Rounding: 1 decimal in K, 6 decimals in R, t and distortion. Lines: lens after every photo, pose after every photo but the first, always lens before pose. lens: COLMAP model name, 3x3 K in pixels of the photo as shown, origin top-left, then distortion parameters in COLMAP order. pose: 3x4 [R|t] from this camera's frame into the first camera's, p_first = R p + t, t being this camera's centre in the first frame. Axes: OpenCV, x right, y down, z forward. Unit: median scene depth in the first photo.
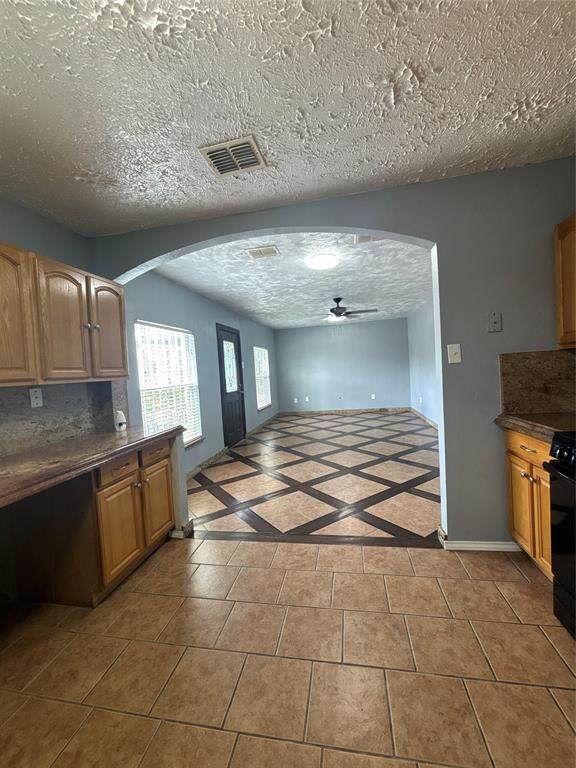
lens RADIAL K [[309.9, 0, 288.3], [0, 309.9, 381.9], [0, 0, 1]] dist [-0.003002, 0.001434]
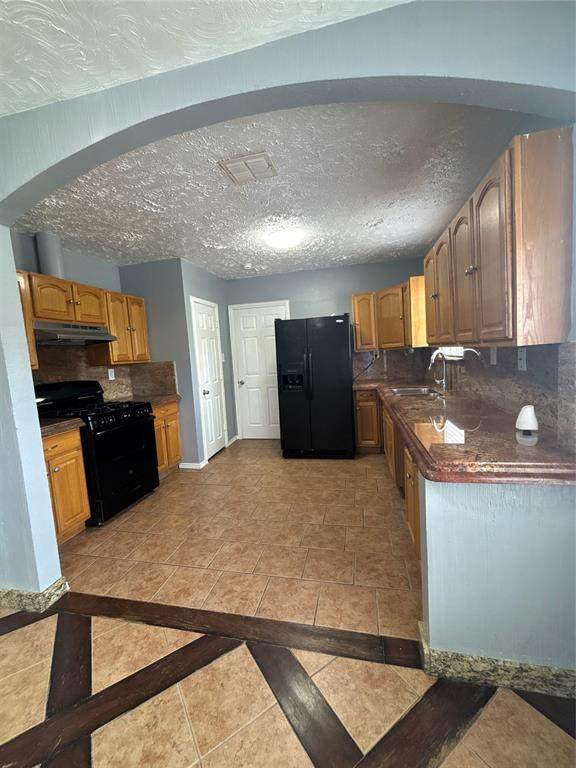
lens RADIAL K [[309.9, 0, 290.7], [0, 309.9, 380.4], [0, 0, 1]] dist [-0.003002, 0.001434]
pose [[-0.992107, 0.121482, 0.031089, -0.073436], [0.124366, 0.984956, 0.119975, -0.023201], [-0.016046, 0.122894, -0.992290, 0.615953]]
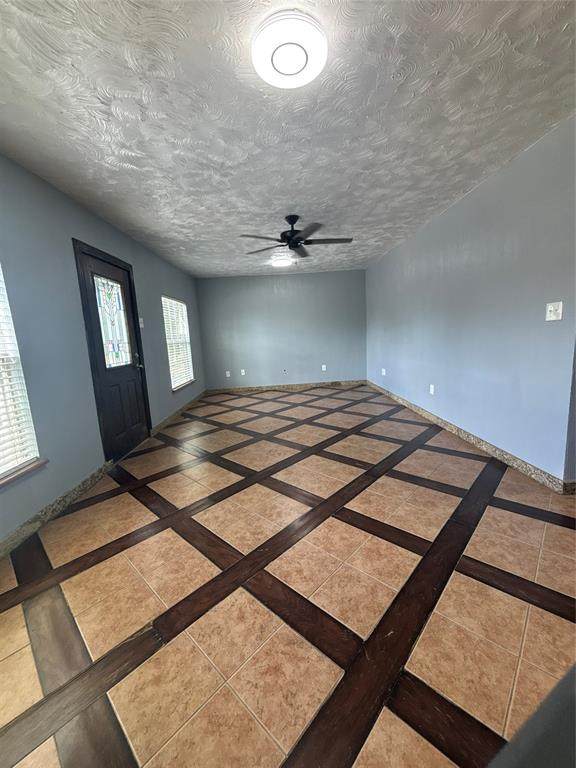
lens RADIAL K [[309.9, 0, 289.4], [0, 309.9, 386.7], [0, 0, 1]] dist [-0.003002, 0.001434]
pose [[0.975779, -0.025390, 0.217279, 0.007091], [-0.000374, 0.993046, 0.117723, 0.000687], [-0.218757, -0.114953, 0.968985, 0.310891]]
